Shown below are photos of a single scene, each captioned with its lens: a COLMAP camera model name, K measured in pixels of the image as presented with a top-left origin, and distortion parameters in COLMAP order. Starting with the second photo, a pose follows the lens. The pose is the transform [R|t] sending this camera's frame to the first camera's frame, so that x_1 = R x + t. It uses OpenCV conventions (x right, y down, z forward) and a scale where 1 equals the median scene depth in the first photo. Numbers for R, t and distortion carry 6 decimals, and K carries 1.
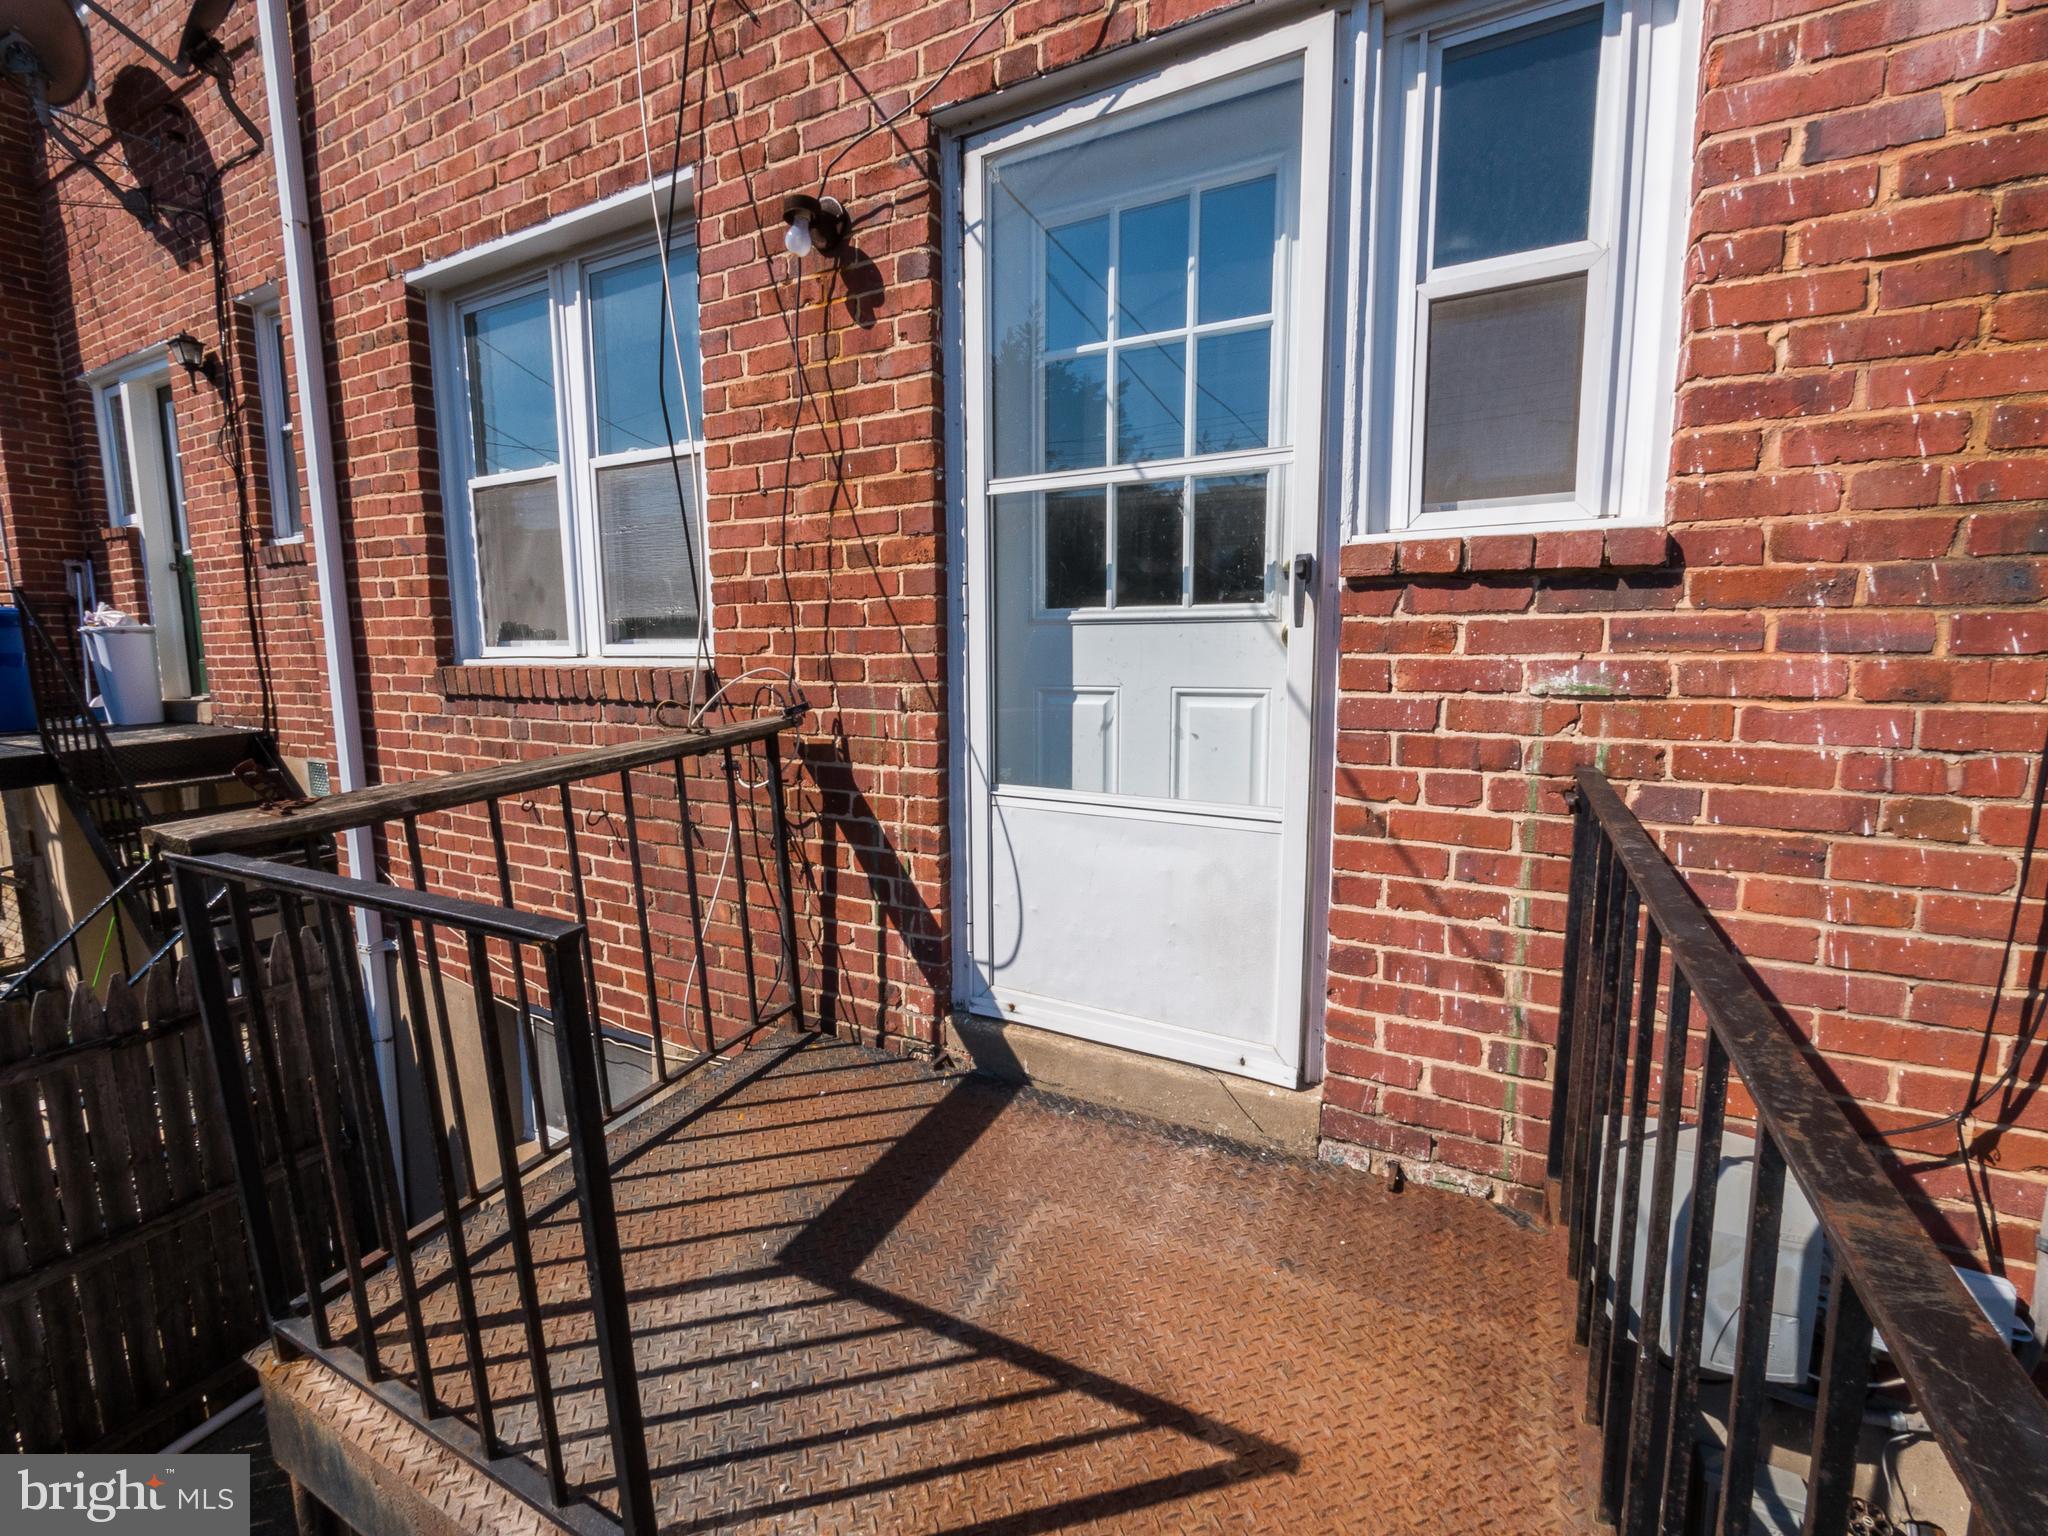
lens RADIAL K [[866.8, 0, 1031.1], [0, 866.8, 744.8], [0, 0, 1]] dist [-0.000188, -0.000108]
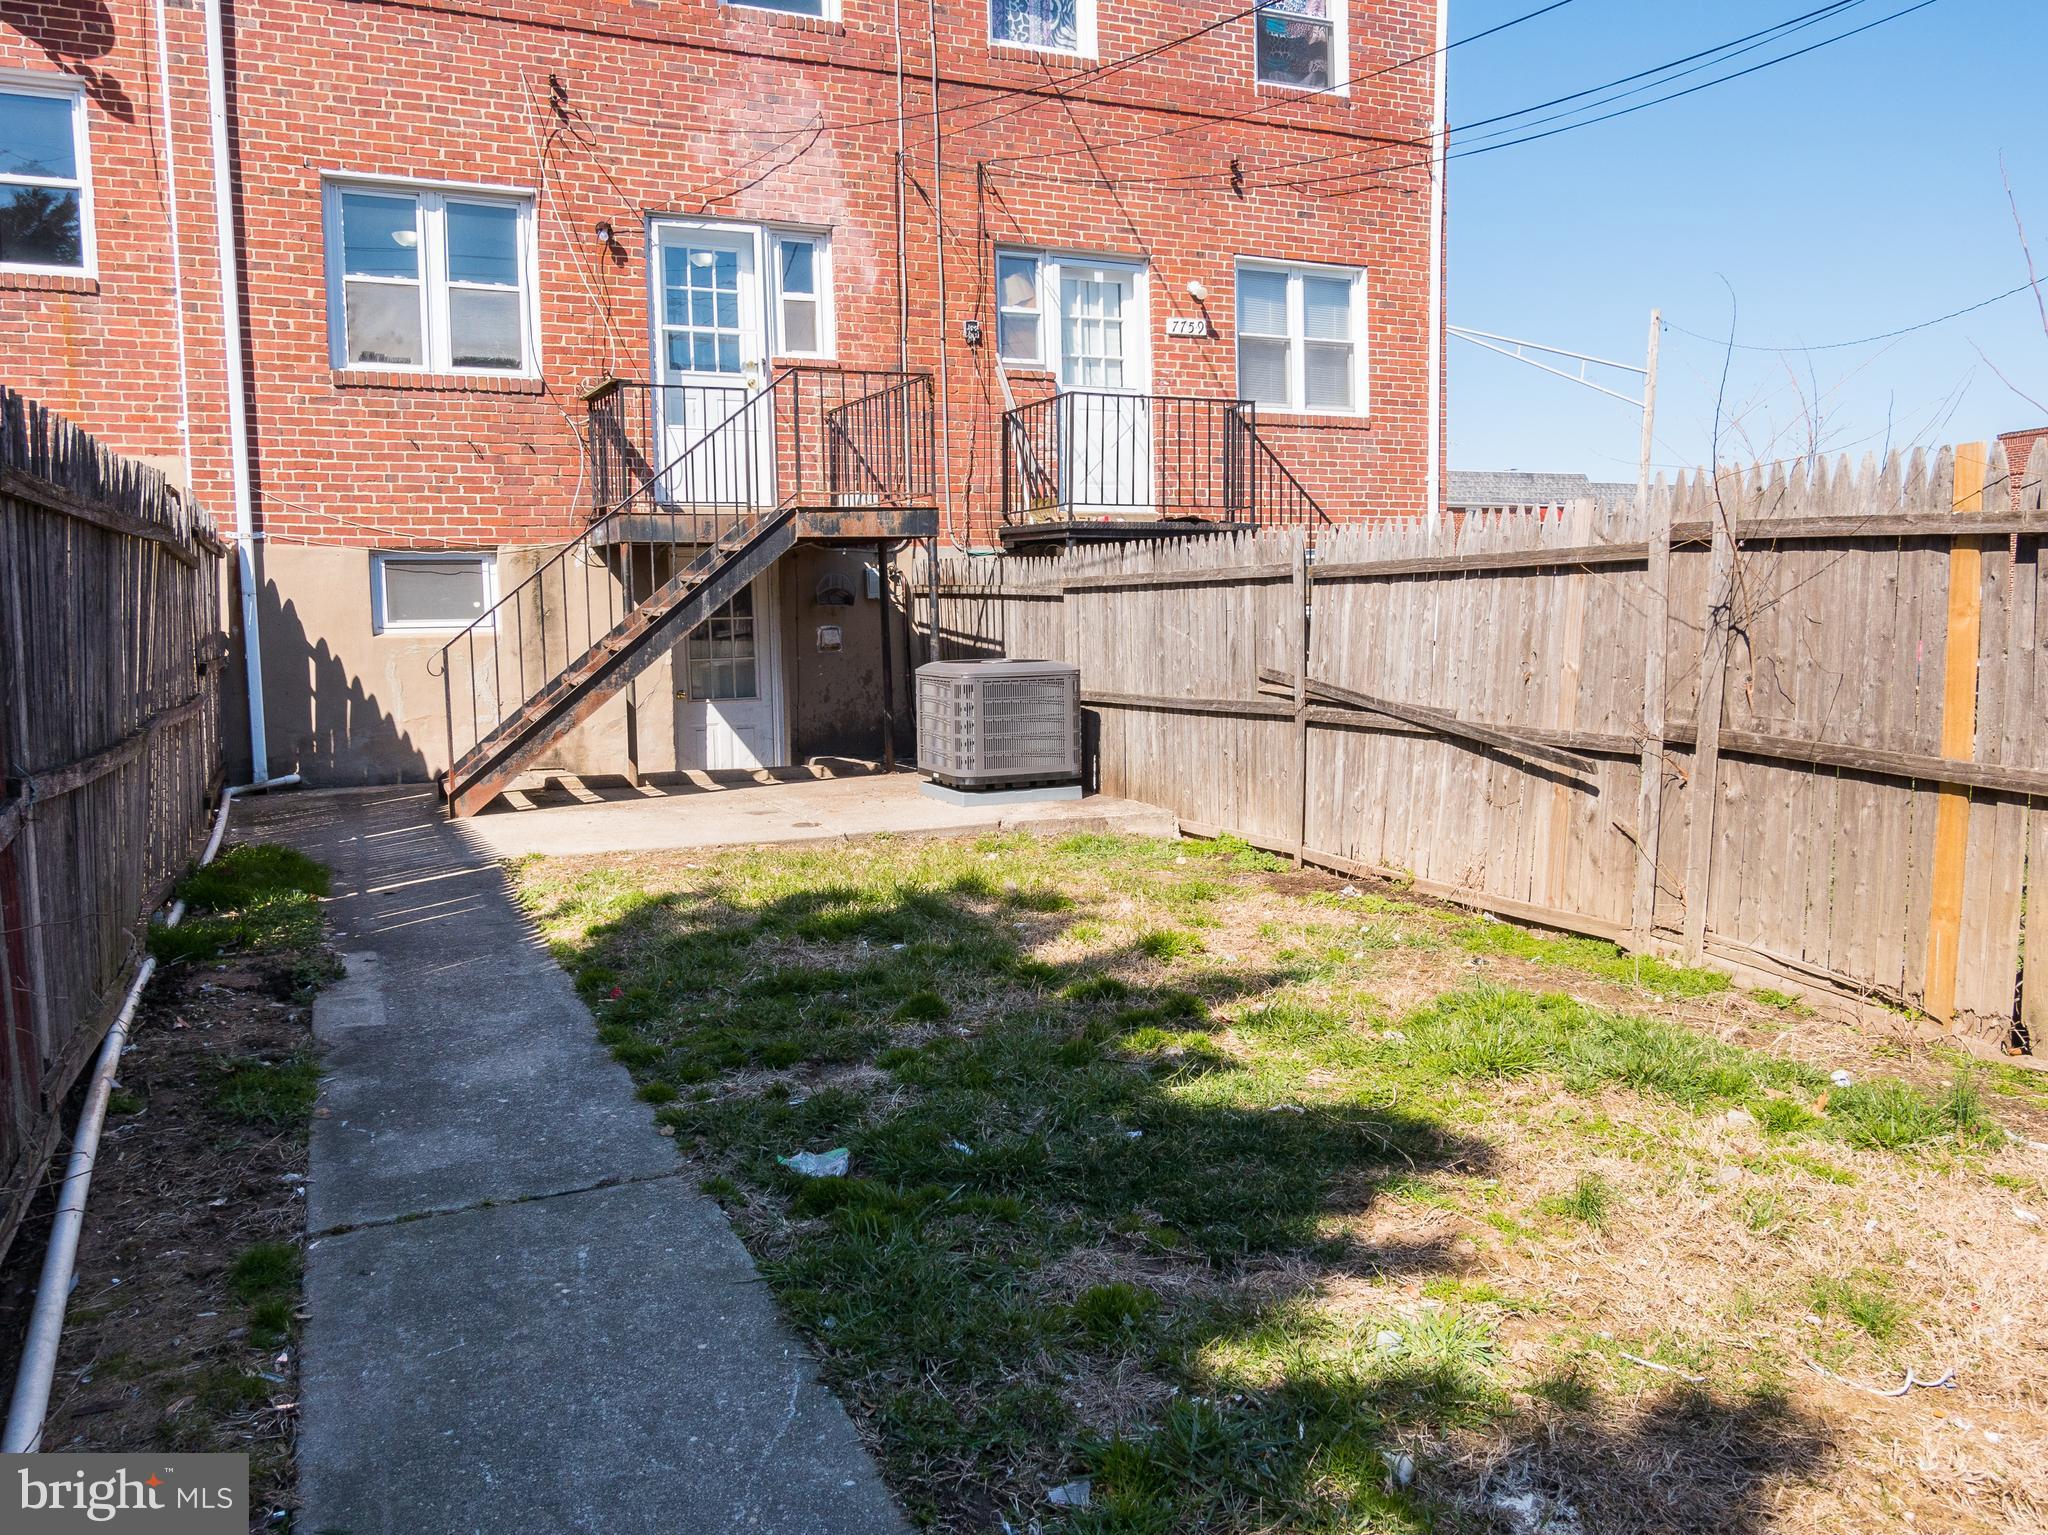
lens RADIAL K [[1697.0, 0, 1024.0], [0, 1697.0, 767.5], [0, 0, 1]] dist [-0.003269, -0.001215]
pose [[0.604750, -0.051281, 0.794762, -4.179577], [0.116957, 0.992824, -0.024934, 1.573286], [-0.787780, 0.108032, 0.606408, -3.531576]]
